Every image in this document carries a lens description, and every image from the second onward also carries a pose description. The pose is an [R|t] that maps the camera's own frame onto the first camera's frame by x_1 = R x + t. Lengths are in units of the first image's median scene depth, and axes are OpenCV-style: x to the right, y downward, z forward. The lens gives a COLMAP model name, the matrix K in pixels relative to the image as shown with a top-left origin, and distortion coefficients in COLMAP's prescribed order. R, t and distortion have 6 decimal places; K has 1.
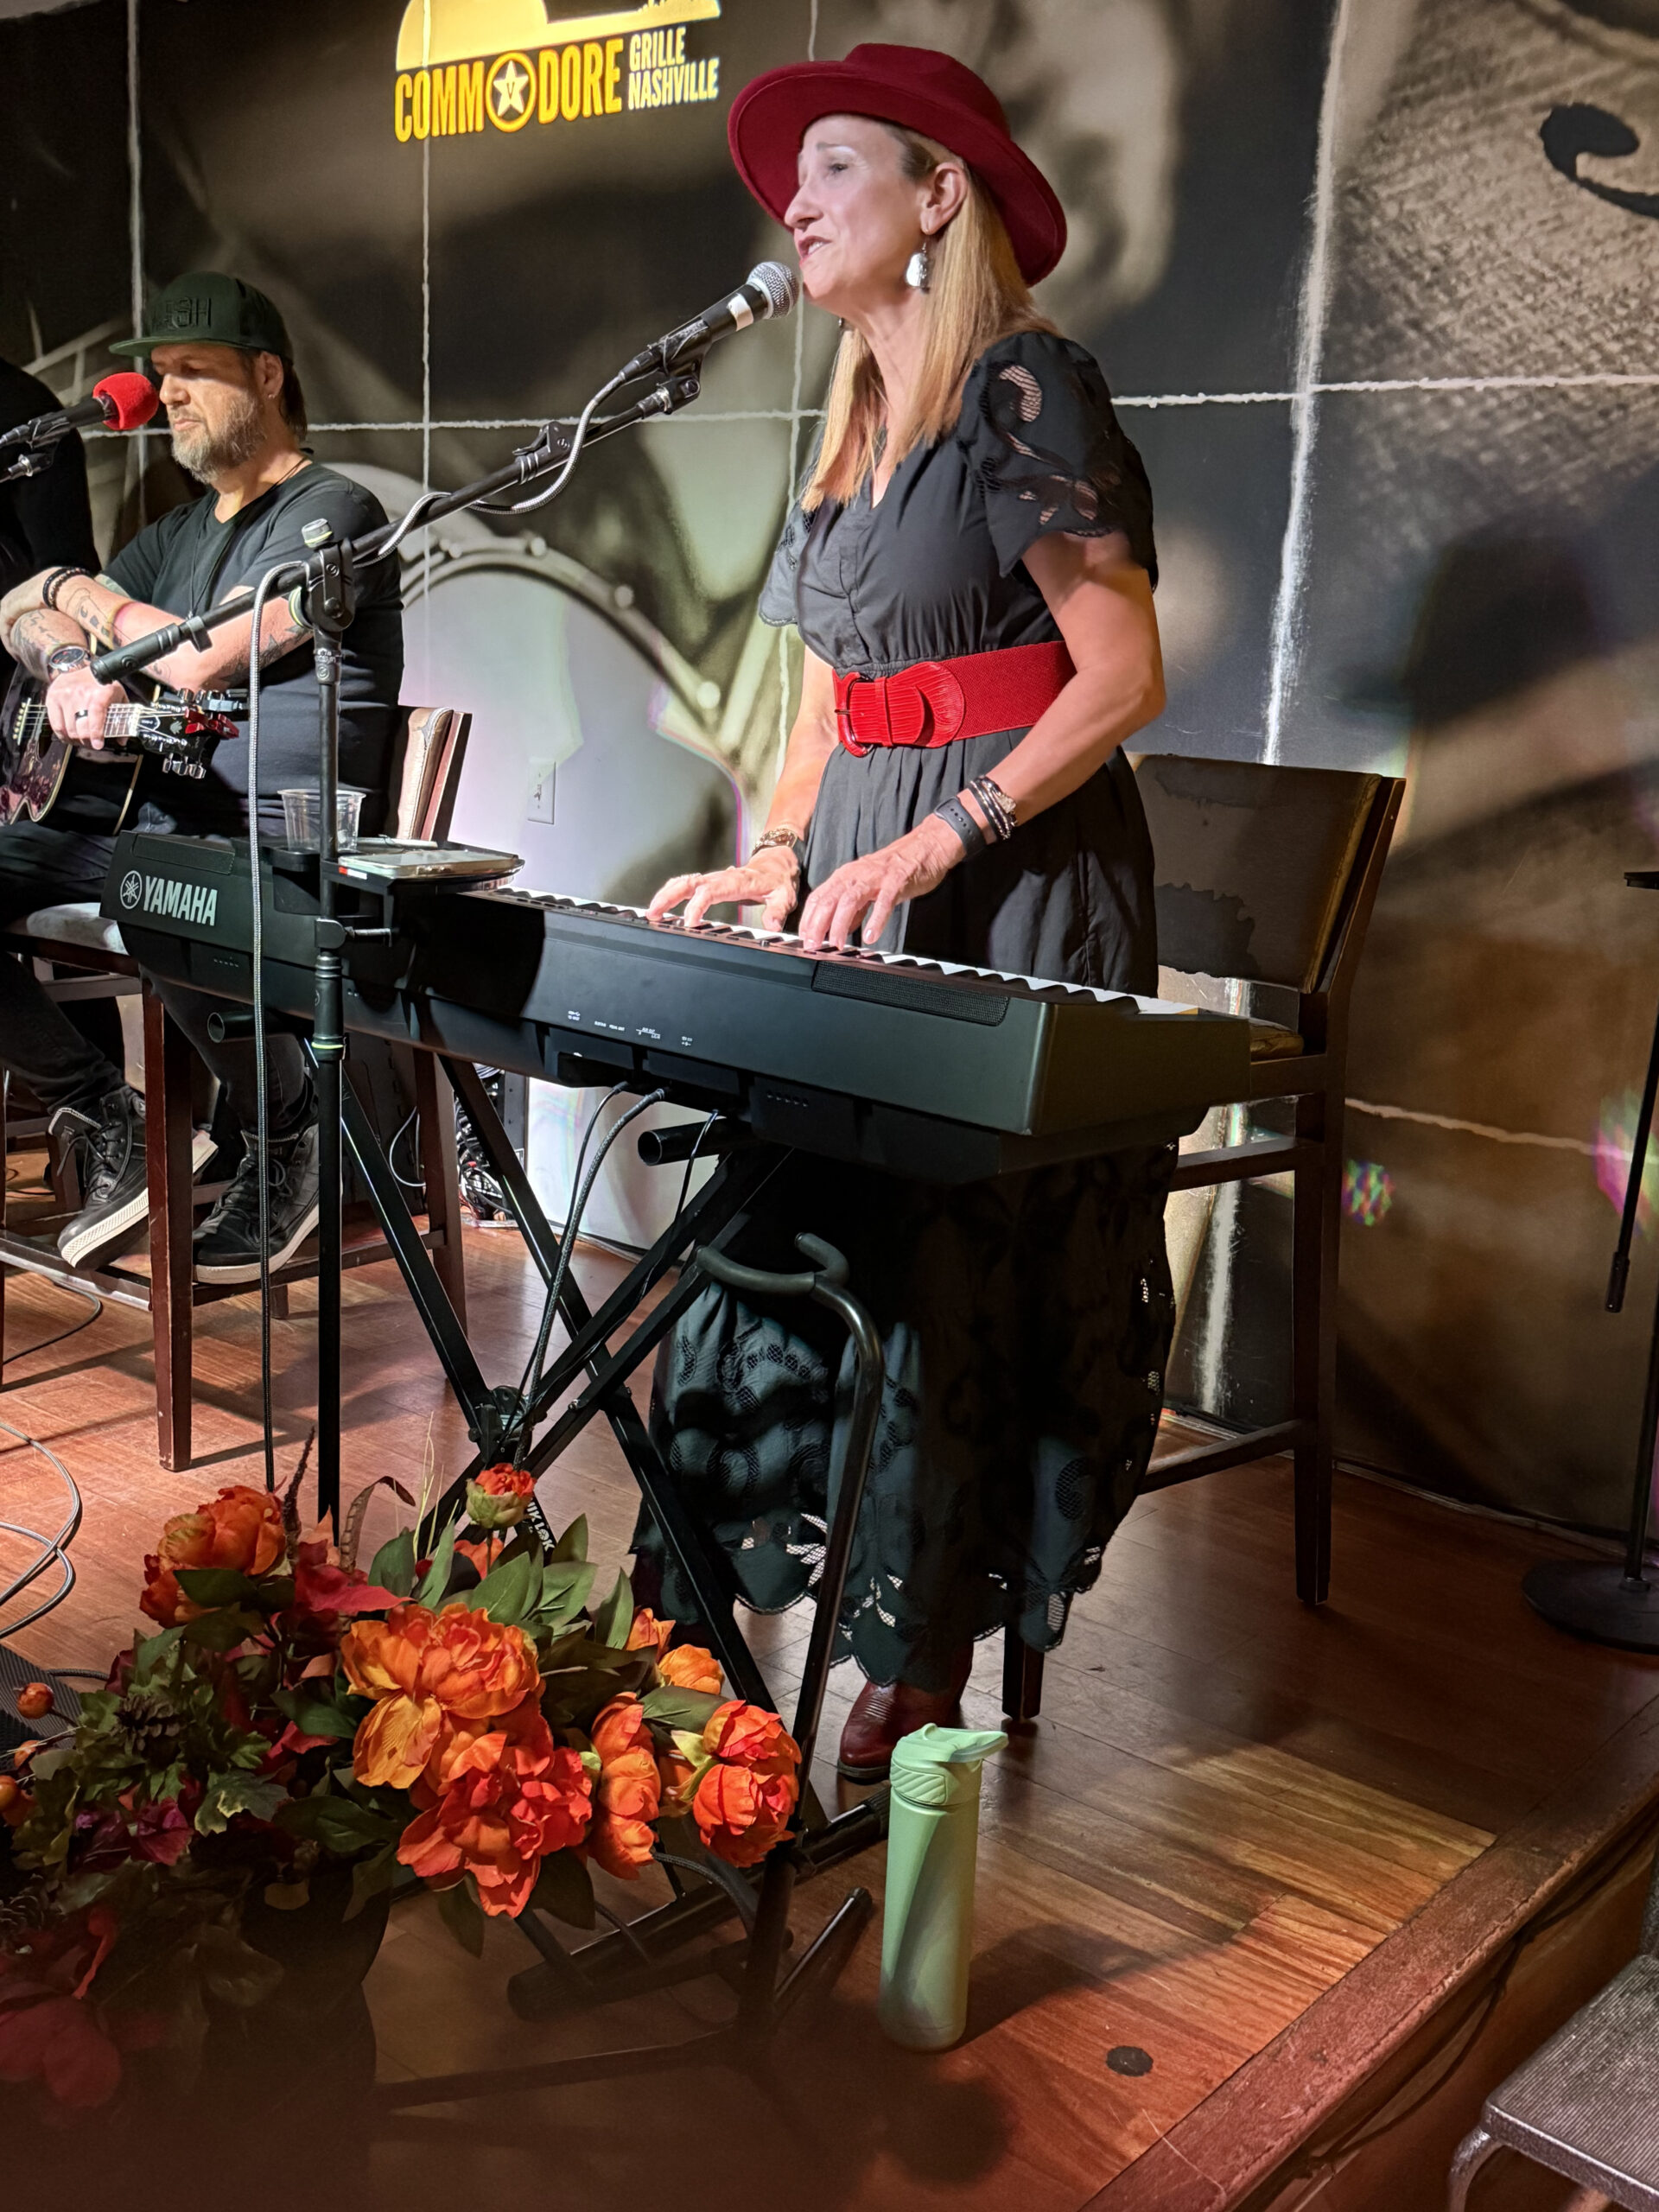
lens RADIAL K [[2186.7, 0, 829.5], [0, 2186.7, 1106.0], [0, 0, 1]] dist [0.117074, -0.250474]
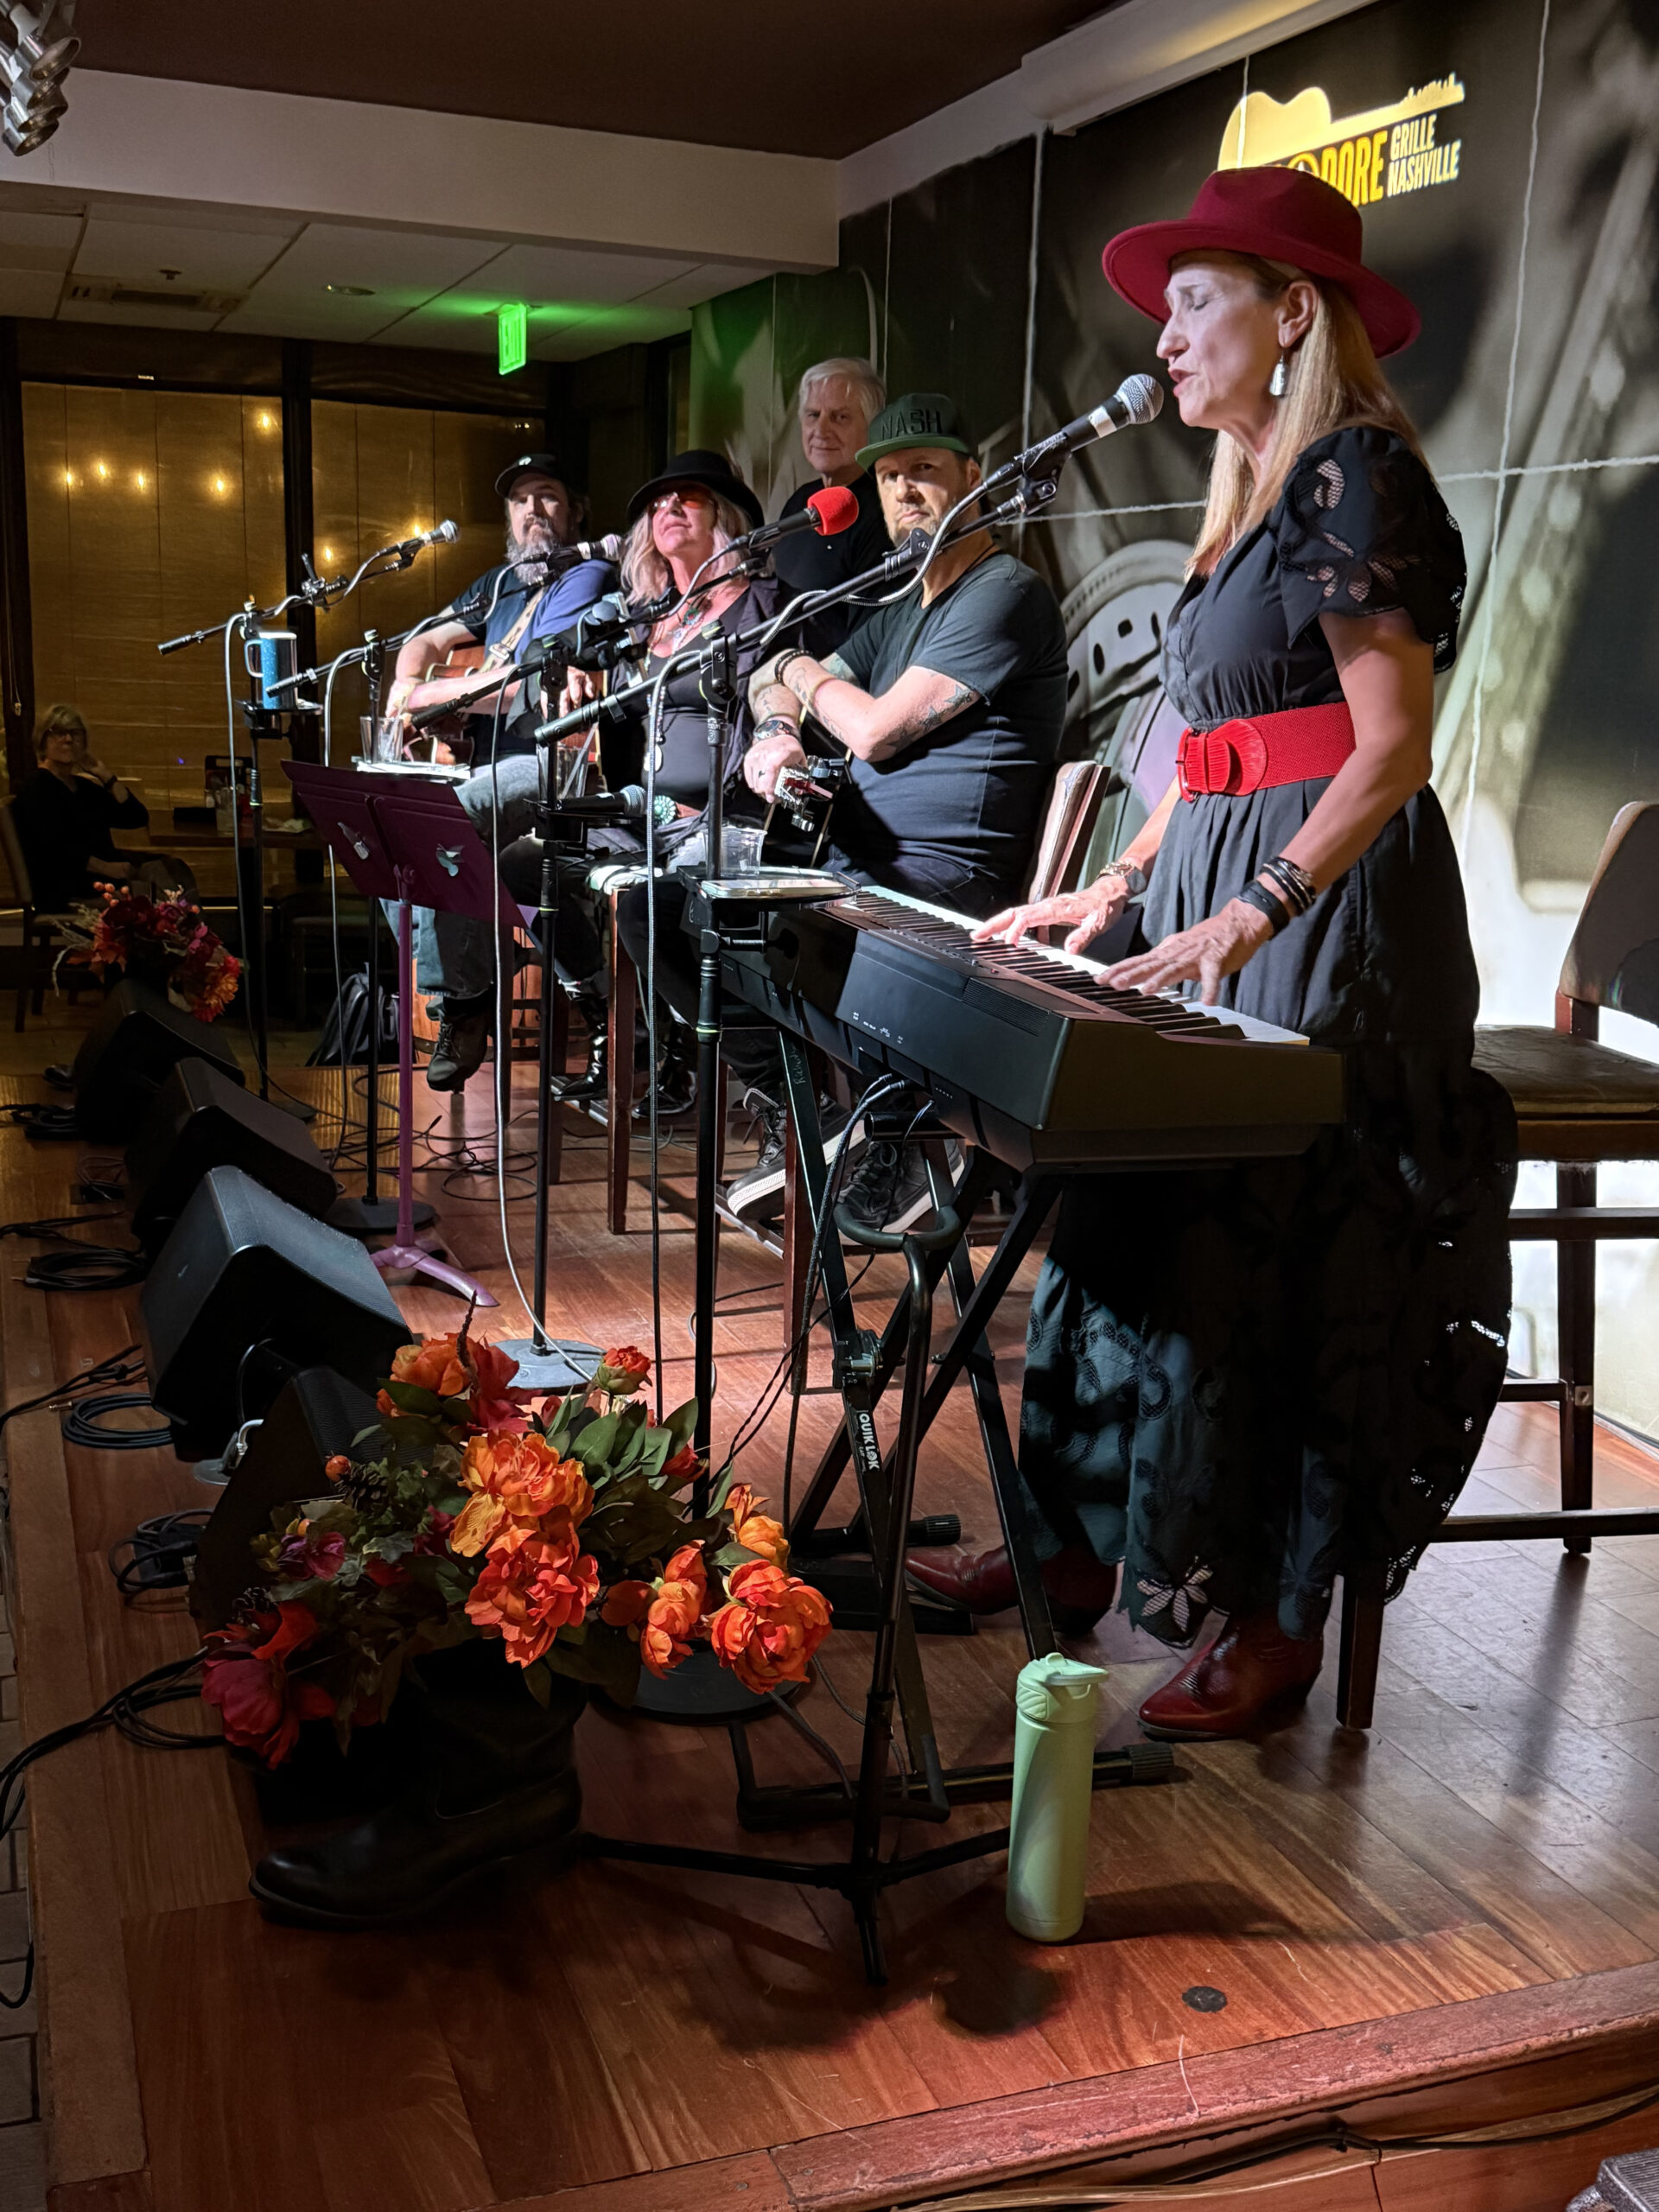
lens RADIAL K [[2186.7, 0, 829.5], [0, 2186.7, 1106.0], [0, 0, 1]] dist [0.117074, -0.250474]
pose [[0.868910, 0.081531, -0.488209, 0.298505], [-0.092154, 0.995742, 0.002274, 0.004204], [0.486316, 0.043015, 0.872724, -0.040153]]
